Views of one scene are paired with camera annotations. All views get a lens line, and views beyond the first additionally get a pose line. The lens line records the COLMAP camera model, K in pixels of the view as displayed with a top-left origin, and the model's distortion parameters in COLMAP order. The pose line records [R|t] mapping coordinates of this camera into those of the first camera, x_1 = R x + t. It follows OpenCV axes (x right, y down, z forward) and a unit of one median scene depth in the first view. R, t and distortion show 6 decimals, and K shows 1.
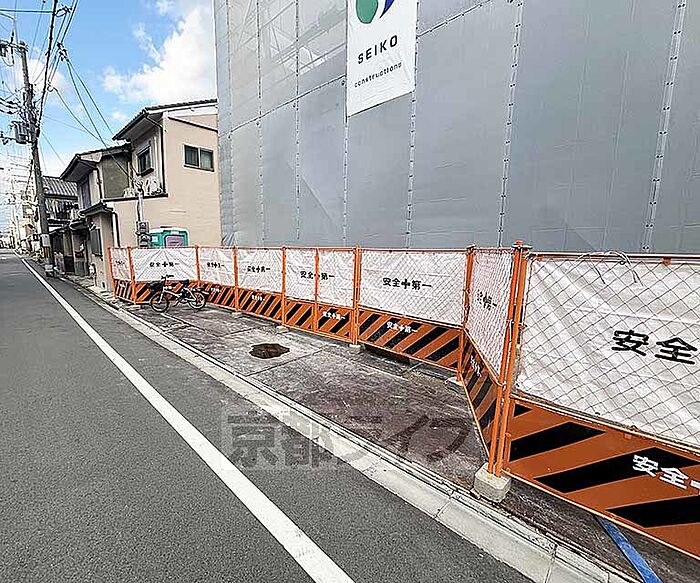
lens RADIAL K [[309.8, 0, 312.5], [0, 309.8, 291.5], [0, 0, 1]] dist [-0.003333, 0.001100]
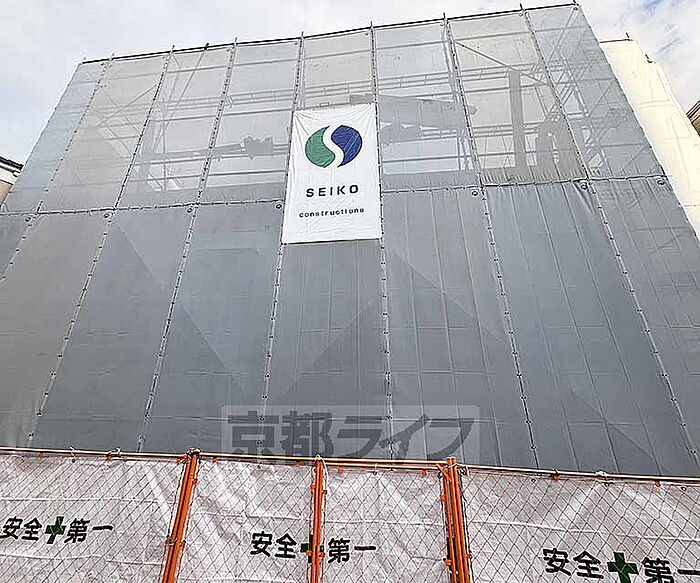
lens RADIAL K [[309.8, 0, 340.3], [0, 309.8, 295.0], [0, 0, 1]] dist [-0.003333, 0.001100]
pose [[0.774025, 0.254013, 0.579968, -0.154807], [0.070368, 0.875810, -0.477499, -0.087607], [-0.629233, 0.410407, 0.660024, 0.421665]]
